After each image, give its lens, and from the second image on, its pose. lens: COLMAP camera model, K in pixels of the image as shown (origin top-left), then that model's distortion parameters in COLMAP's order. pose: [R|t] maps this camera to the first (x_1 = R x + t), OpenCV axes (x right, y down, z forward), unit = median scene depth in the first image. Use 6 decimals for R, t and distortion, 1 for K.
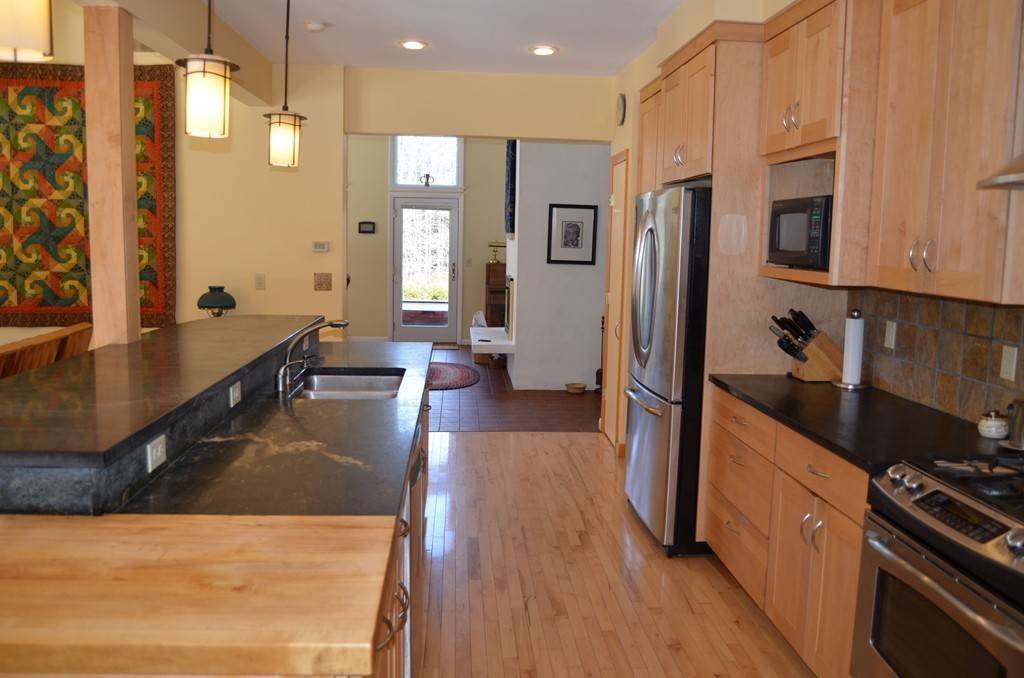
lens RADIAL K [[831.8, 0, 507.5], [0, 831.8, 338.0], [0, 0, 1]] dist [-0.083573, 0.020914]
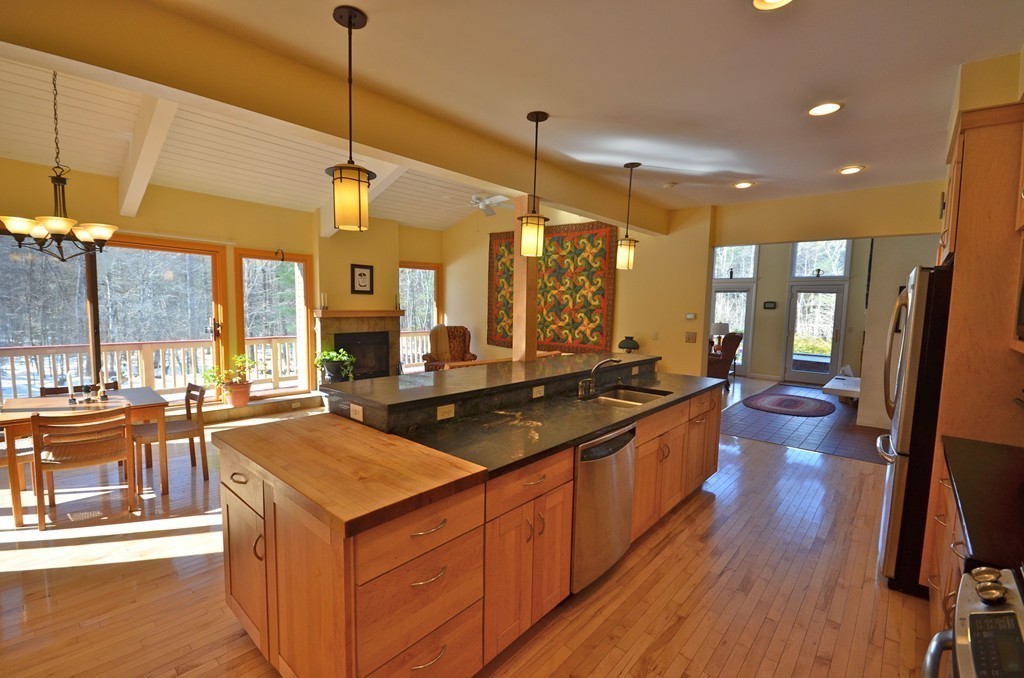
lens RADIAL K [[448.4, 0, 506.1], [0, 448.4, 344.8], [0, 0, 1]] dist [0.000103, 0.000154]
pose [[0.700216, 0.059237, -0.711469, 0.165467], [-0.092389, 0.995691, -0.008026, -0.011334], [0.707928, 0.071352, 0.702672, 0.107339]]
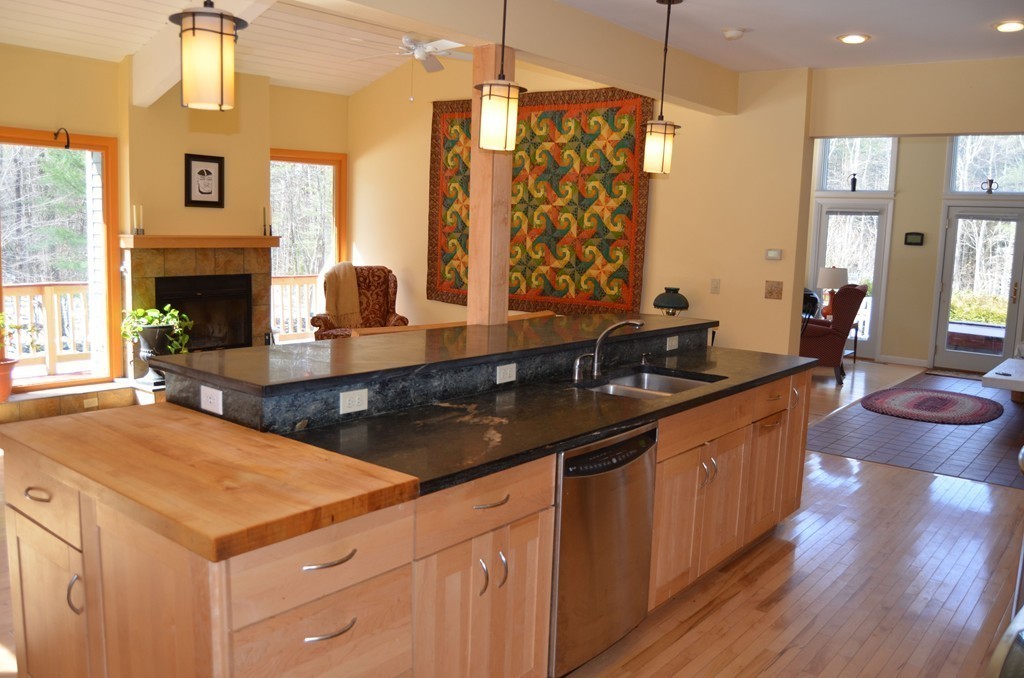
lens RADIAL K [[831.8, 0, 507.5], [0, 831.8, 338.0], [0, 0, 1]] dist [-0.083573, 0.020914]
pose [[0.735195, 0.094212, -0.671276, 0.214997], [-0.102041, 0.994392, 0.027802, -0.006318], [0.670131, 0.048058, 0.740686, 0.069195]]
